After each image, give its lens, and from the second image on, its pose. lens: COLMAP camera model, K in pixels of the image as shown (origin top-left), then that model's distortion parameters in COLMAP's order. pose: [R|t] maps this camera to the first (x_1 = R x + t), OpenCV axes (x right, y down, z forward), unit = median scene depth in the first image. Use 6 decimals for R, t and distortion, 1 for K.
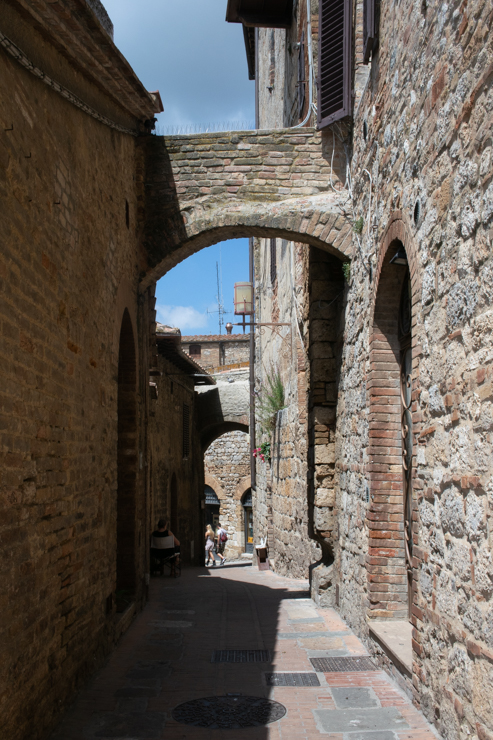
lens RADIAL K [[789.5, 0, 246.5], [0, 789.5, 370.4], [0, 0, 1]] dist [-0.000953, 0.000000]
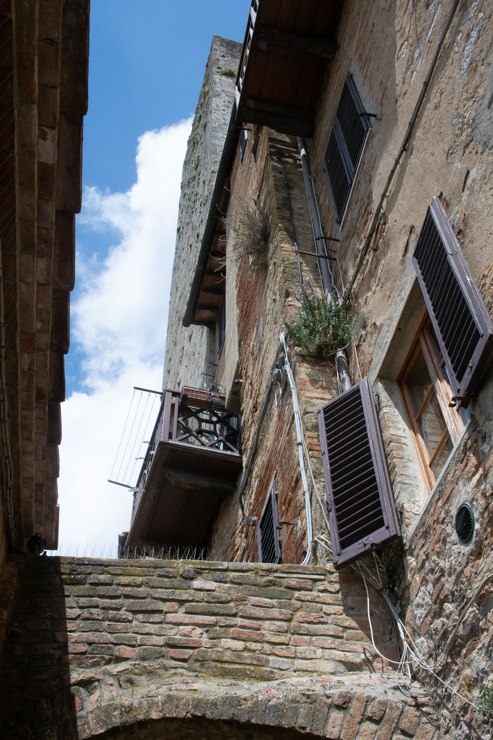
lens RADIAL K [[789.5, 0, 246.4], [0, 789.5, 370.1], [0, 0, 1]] dist [-0.000953, 0.000000]
pose [[0.979703, 0.149912, 0.133075, -0.071522], [-0.011275, 0.704022, -0.710089, 0.005545], [-0.200139, 0.694176, 0.691422, 0.507295]]
